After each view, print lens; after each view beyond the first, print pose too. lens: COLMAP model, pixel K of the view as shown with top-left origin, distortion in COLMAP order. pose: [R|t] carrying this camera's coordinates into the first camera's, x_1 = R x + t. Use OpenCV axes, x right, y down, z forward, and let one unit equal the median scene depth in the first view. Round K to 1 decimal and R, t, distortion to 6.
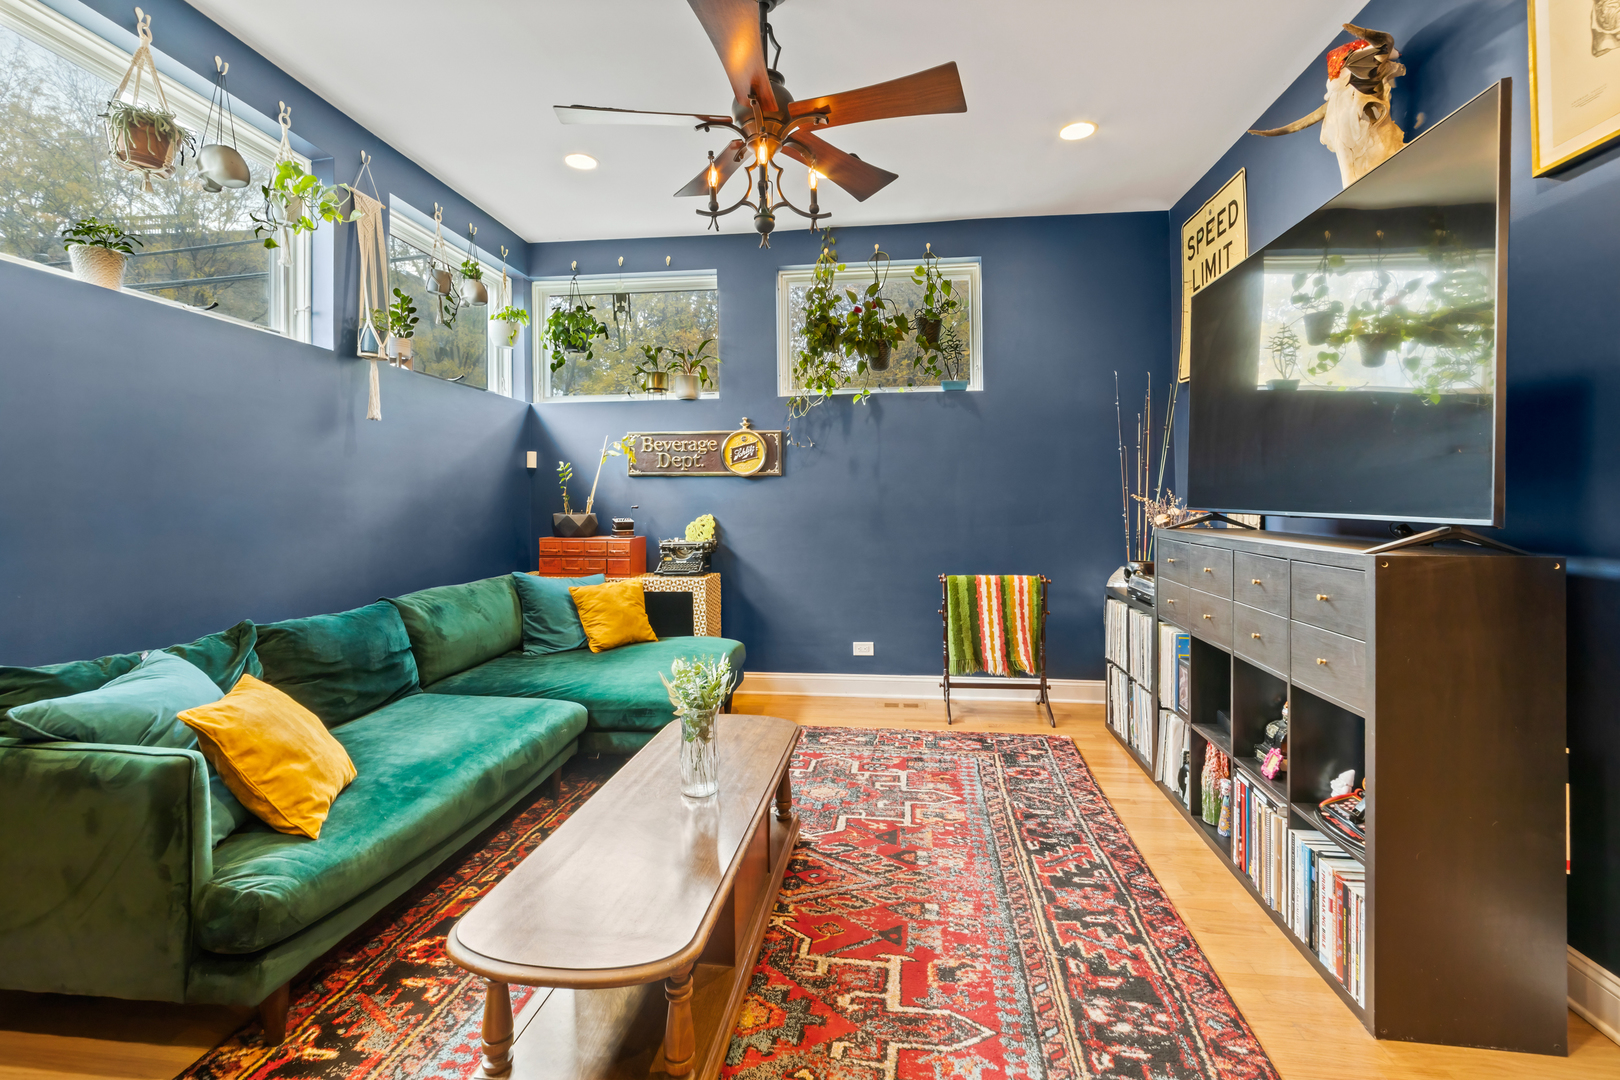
lens RADIAL K [[708.3, 0, 816.2], [0, 708.3, 505.2], [0, 0, 1]] dist [0.004660, 0.000242]
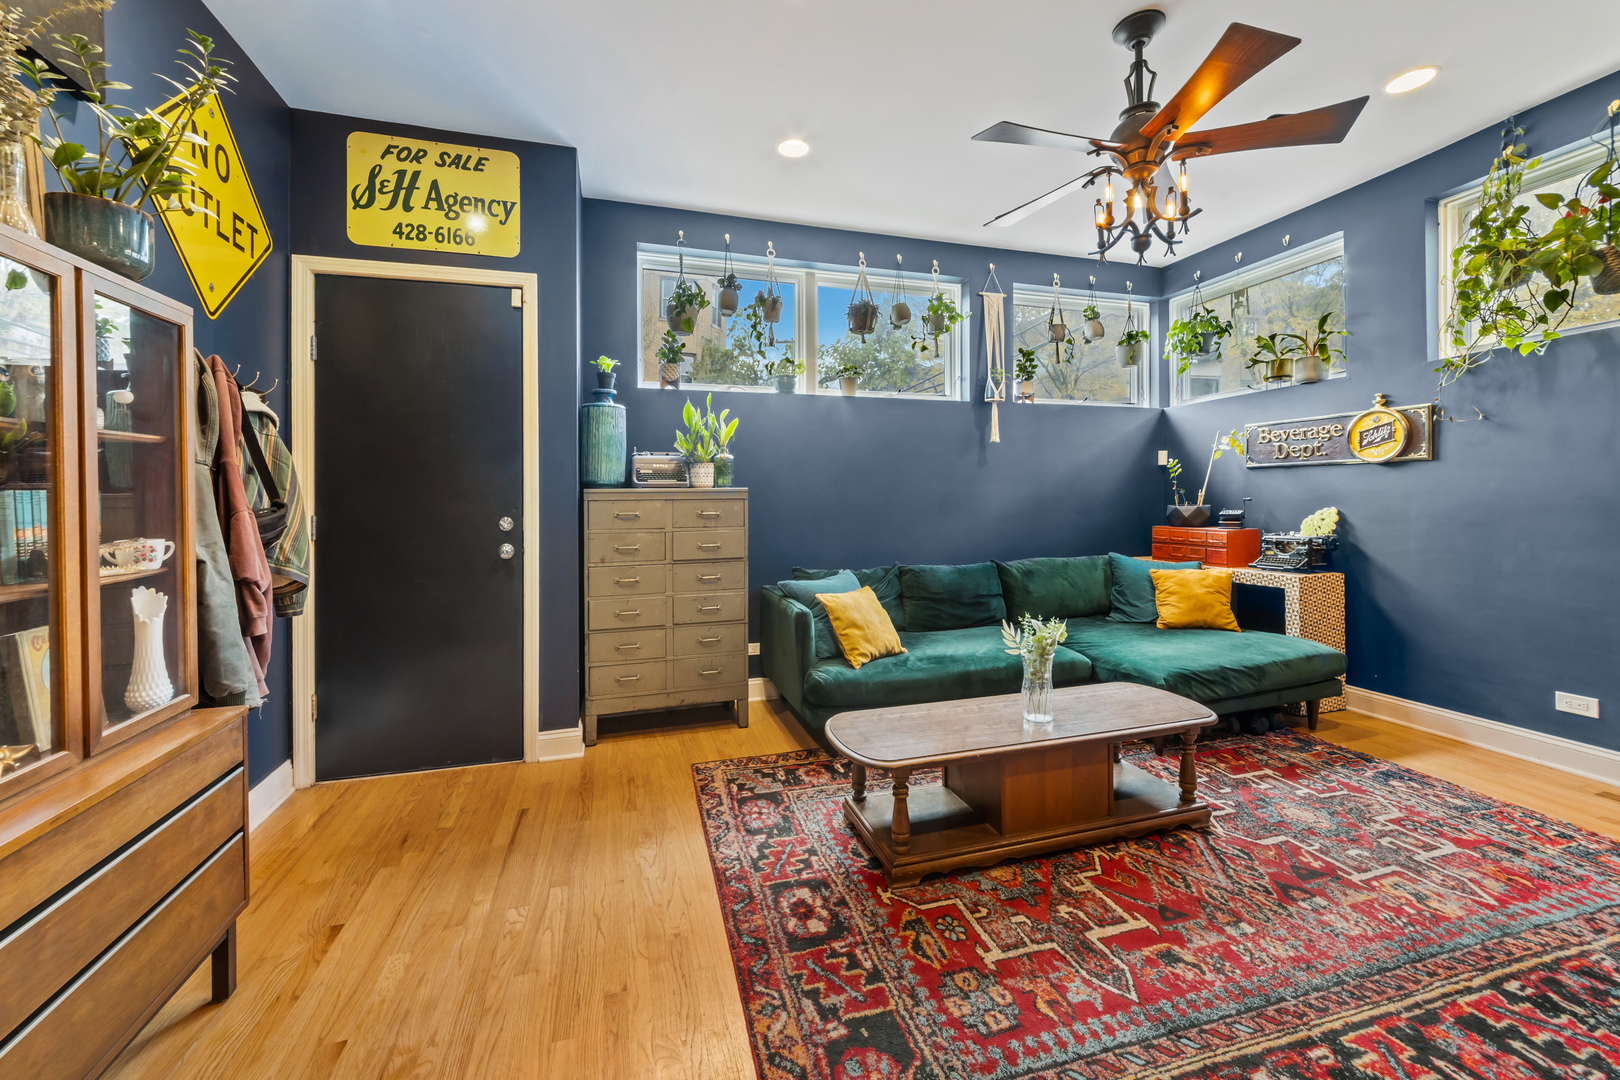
lens RADIAL K [[644.4, 0, 812.0], [0, 644.4, 502.0], [0, 0, 1]] dist [-0.000722, 0.003183]
pose [[0.404668, 0.001946, -0.914461, 0.425494], [0.005068, 0.999978, 0.004370, -0.000872], [0.914449, -0.006403, 0.404650, 0.081772]]
